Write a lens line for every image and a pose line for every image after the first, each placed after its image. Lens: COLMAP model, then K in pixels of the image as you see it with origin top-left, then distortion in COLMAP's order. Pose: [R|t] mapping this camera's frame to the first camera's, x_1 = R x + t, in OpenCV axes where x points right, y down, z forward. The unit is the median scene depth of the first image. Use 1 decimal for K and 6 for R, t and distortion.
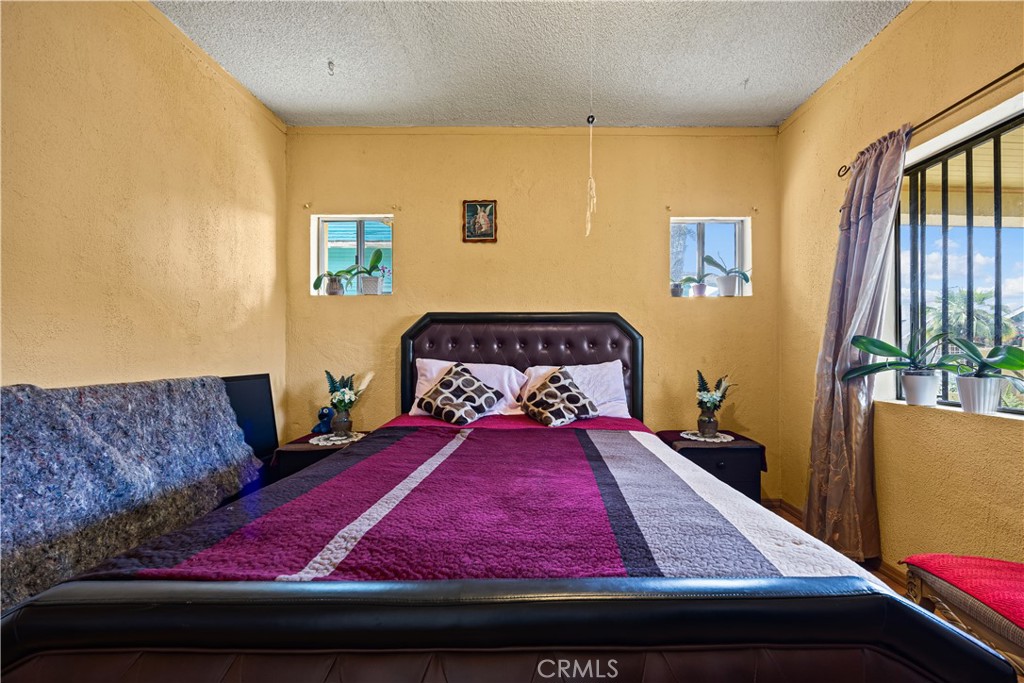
lens RADIAL K [[398.0, 0, 514.4], [0, 398.0, 345.8], [0, 0, 1]] dist [-0.005470, -0.000071]
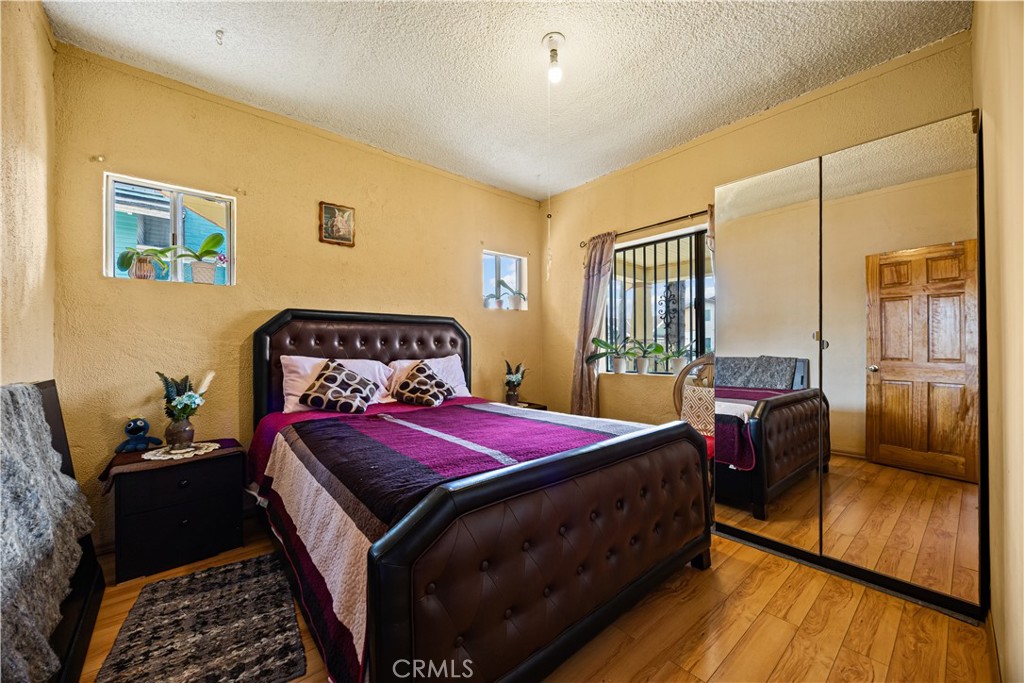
lens RADIAL K [[398.0, 0, 507.1], [0, 398.0, 341.5], [0, 0, 1]] dist [-0.005470, -0.000071]
pose [[0.757850, 0.006266, 0.652398, -0.483784], [-0.001019, 0.999964, -0.008420, 0.005591], [-0.652427, 0.005717, 0.757830, -0.100782]]
